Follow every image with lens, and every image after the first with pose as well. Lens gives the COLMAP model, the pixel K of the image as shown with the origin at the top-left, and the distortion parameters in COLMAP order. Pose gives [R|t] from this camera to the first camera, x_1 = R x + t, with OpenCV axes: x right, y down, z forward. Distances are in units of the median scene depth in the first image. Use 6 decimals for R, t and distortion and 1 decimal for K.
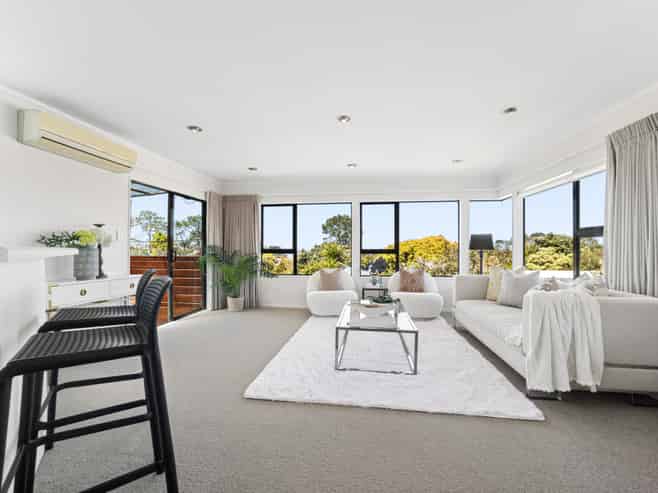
lens RADIAL K [[290.4, 0, 338.0], [0, 290.4, 259.3], [0, 0, 1]] dist [-0.019911, 0.000394]
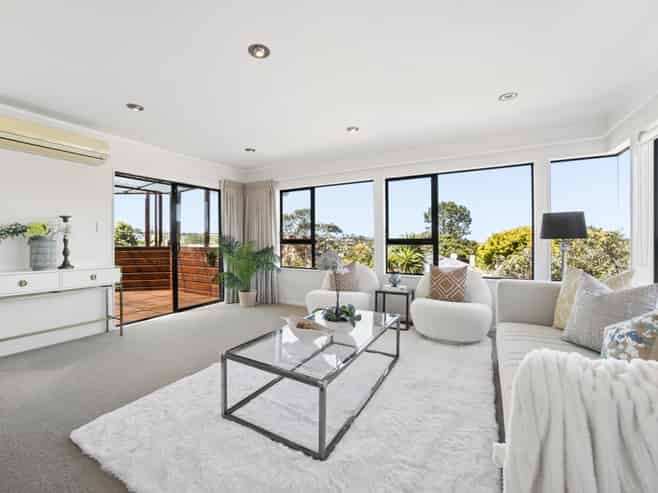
lens RADIAL K [[290.4, 0, 331.8], [0, 290.4, 242.7], [0, 0, 1]] dist [-0.019911, 0.000394]
pose [[0.926282, -0.000832, -0.376829, 0.244352], [-0.008018, 0.999728, -0.021916, -0.006498], [0.376745, 0.023322, 0.926023, 0.237566]]
